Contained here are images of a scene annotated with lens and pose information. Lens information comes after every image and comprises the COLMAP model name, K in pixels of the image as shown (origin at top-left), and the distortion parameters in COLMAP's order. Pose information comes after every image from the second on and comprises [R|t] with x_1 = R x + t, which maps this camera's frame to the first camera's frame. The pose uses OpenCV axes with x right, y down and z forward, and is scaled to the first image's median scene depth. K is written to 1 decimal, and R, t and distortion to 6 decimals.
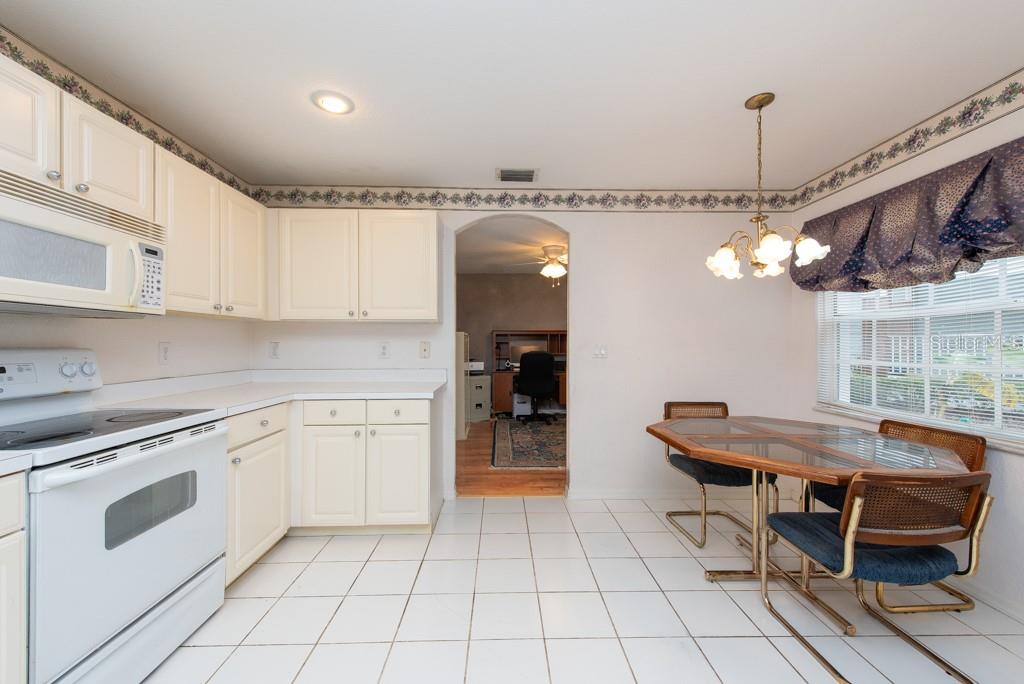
lens RADIAL K [[405.4, 0, 515.3], [0, 405.4, 343.3], [0, 0, 1]] dist [0.015028, -0.004349]
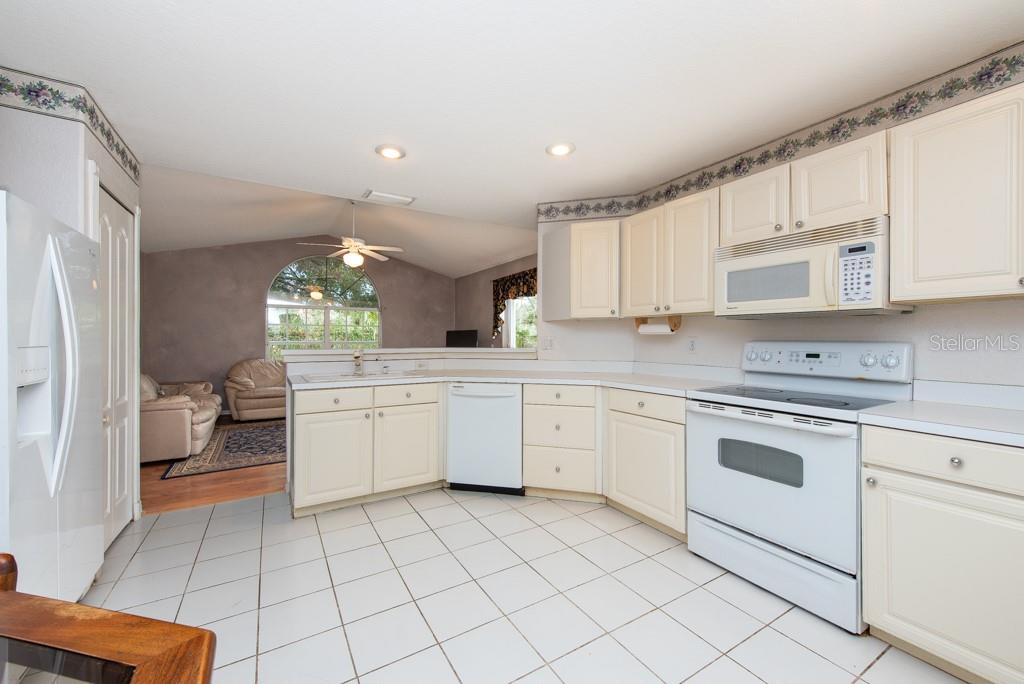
lens RADIAL K [[405.4, 0, 513.2], [0, 405.4, 339.8], [0, 0, 1]] dist [0.015028, -0.004349]
pose [[-0.875145, -0.000515, -0.483861, 0.273839], [-0.001821, 0.999996, 0.002228, 0.003047], [0.483858, 0.002831, -0.875142, 1.091511]]
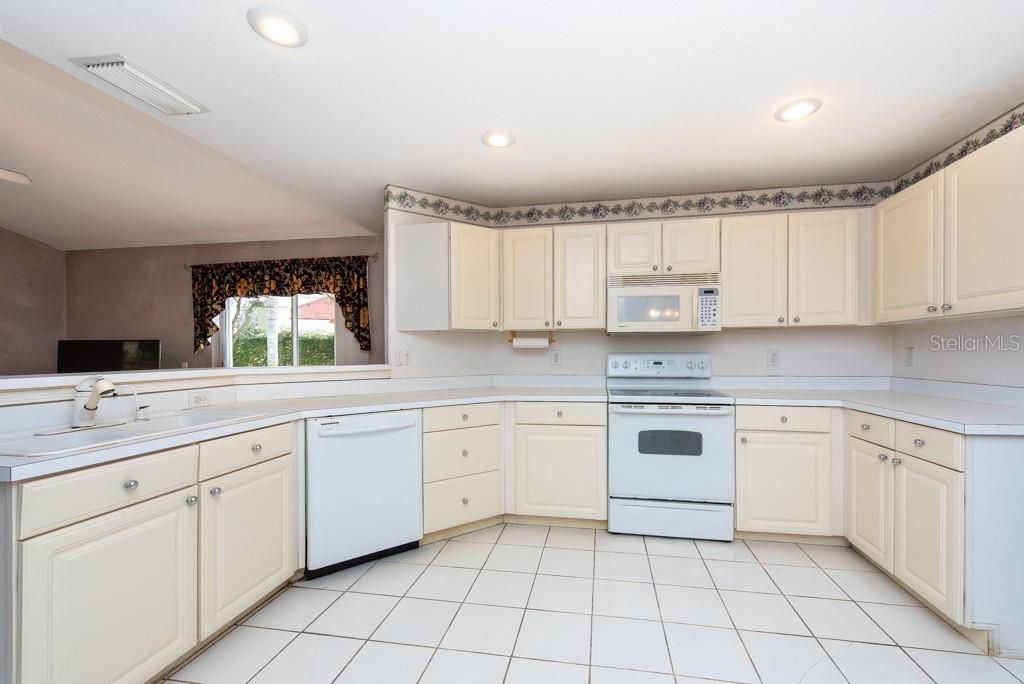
lens RADIAL K [[405.4, 0, 536.9], [0, 405.4, 358.7], [0, 0, 1]] dist [0.015028, -0.004349]
pose [[-0.199416, 0.013992, -0.979815, 0.570860], [0.004689, 0.999900, 0.013325, 0.006769], [0.979904, -0.001938, -0.199462, 0.488440]]
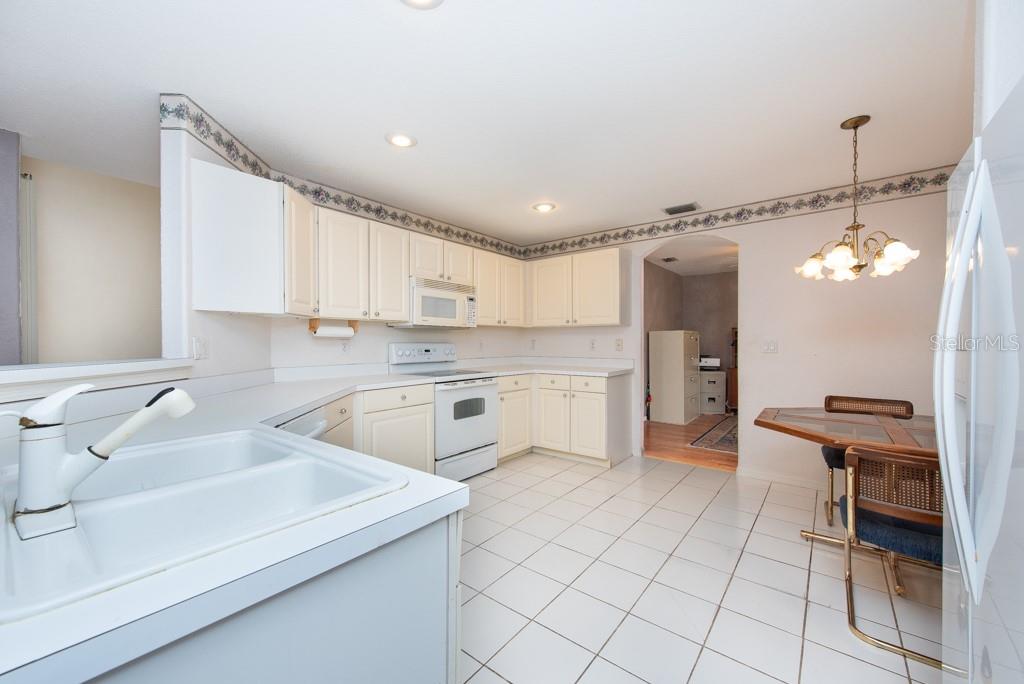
lens RADIAL K [[405.4, 0, 504.2], [0, 405.4, 340.4], [0, 0, 1]] dist [0.015028, -0.004349]
pose [[0.753542, -0.004264, -0.657386, 0.510567], [0.002388, 0.999990, -0.003749, 0.005821], [0.657395, 0.001255, 0.753545, -0.400143]]
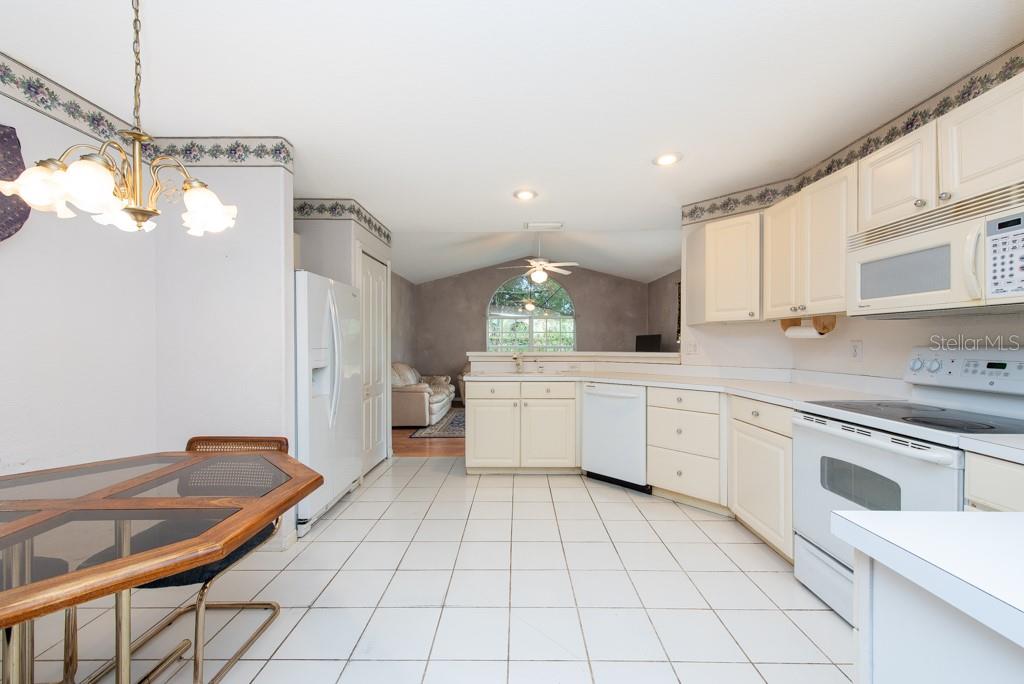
lens RADIAL K [[405.4, 0, 512.5], [0, 405.4, 345.8], [0, 0, 1]] dist [0.015028, -0.004349]
pose [[-0.998693, -0.000020, 0.051120, 0.007386], [0.000302, 0.999980, 0.006301, 0.001939], [-0.051119, 0.006308, -0.998673, 1.341664]]
